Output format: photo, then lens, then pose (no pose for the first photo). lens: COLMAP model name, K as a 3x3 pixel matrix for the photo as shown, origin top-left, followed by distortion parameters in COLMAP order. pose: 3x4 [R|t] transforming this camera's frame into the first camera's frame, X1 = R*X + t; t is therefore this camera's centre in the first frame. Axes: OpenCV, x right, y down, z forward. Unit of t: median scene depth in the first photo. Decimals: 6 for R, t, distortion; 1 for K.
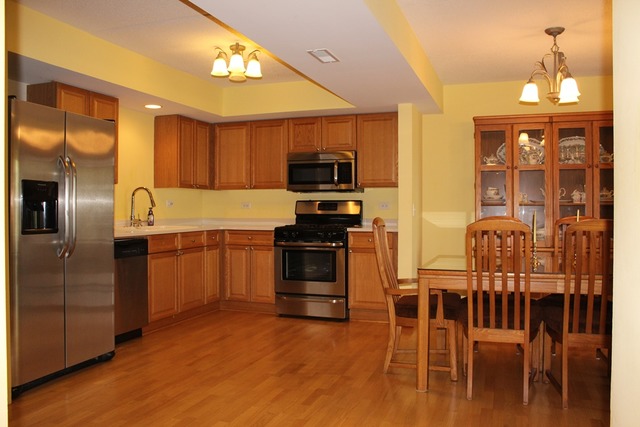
lens RADIAL K [[527.6, 0, 320.0], [0, 527.6, 213.5], [0, 0, 1]] dist [-0.111465, 0.014018]
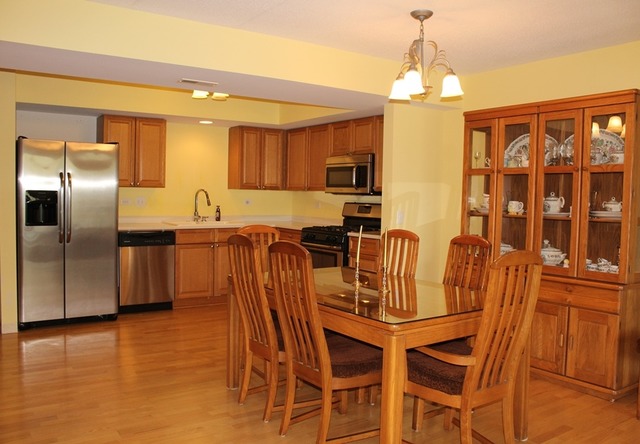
lens RADIAL K [[553.5, 0, 320.0], [0, 553.5, 222.0], [0, 0, 1]] dist [-0.083032, -0.000541]
pose [[0.806779, 0.046370, -0.589031, 0.607759], [-0.025330, 0.998714, 0.043926, -0.035833], [0.590310, -0.020519, 0.806916, 0.116249]]
